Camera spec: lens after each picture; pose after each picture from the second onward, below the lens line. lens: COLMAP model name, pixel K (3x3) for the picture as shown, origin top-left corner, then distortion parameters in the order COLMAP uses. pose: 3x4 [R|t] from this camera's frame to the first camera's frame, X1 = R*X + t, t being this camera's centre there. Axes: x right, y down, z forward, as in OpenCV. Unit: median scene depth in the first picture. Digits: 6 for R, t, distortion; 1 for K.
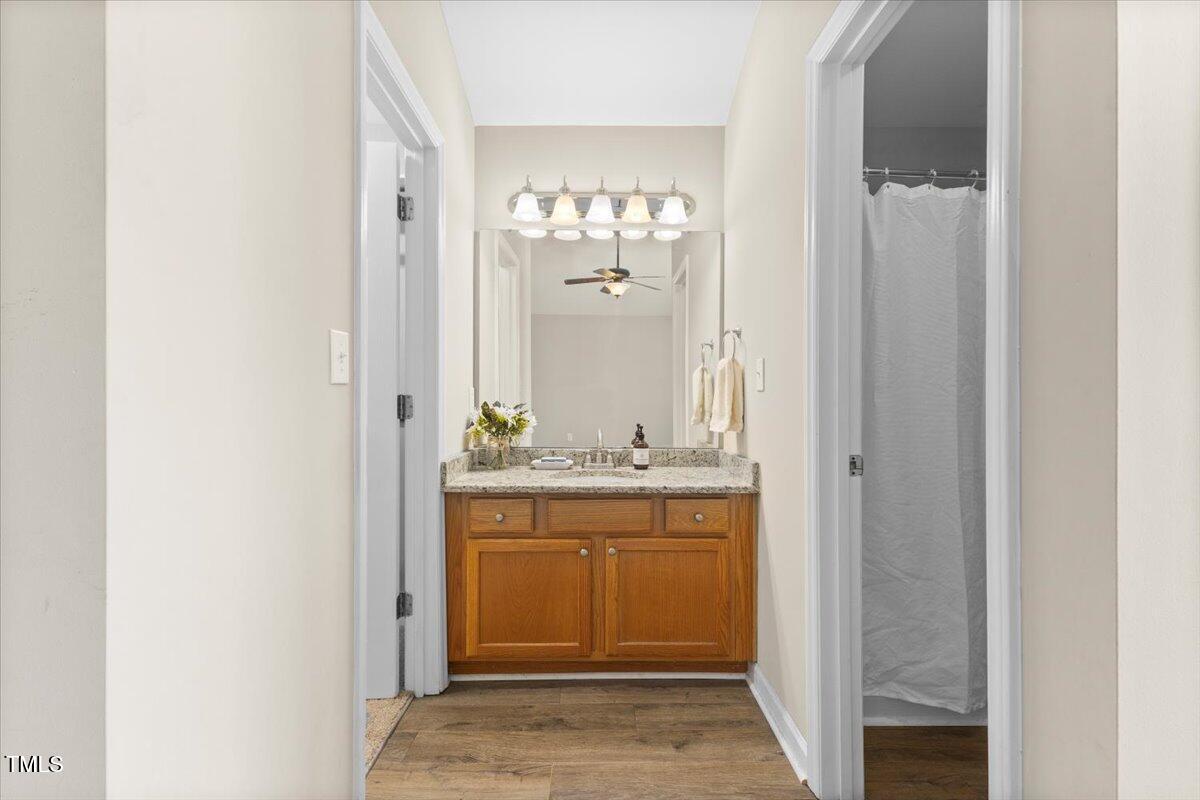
lens RADIAL K [[515.4, 0, 602.5], [0, 515.4, 396.9], [0, 0, 1]] dist [0.006317, 0.000168]
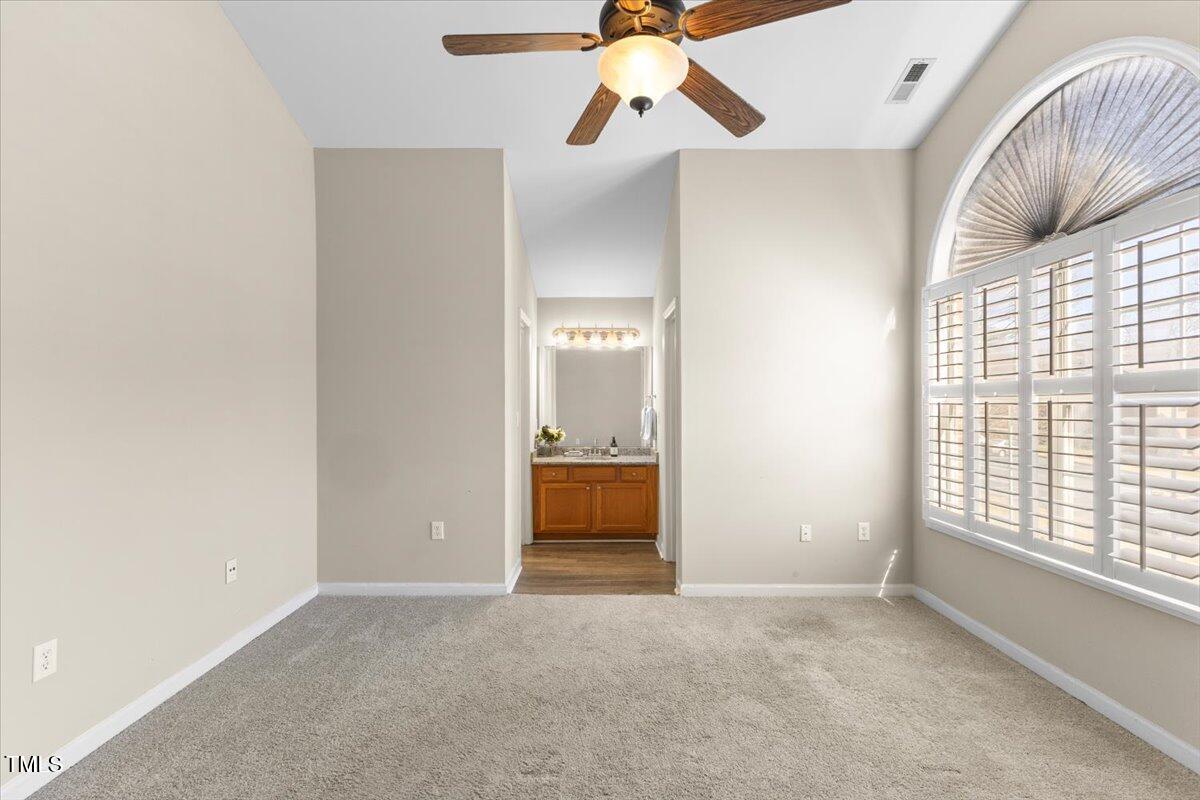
lens RADIAL K [[524.2, 0, 602.2], [0, 524.2, 403.6], [0, 0, 1]] dist [0.010183, 0.000205]
pose [[0.999931, -0.002672, -0.011425, 0.060571], [0.002763, 0.999964, 0.007967, -0.123948], [0.011404, -0.007998, 0.999903, -1.483868]]
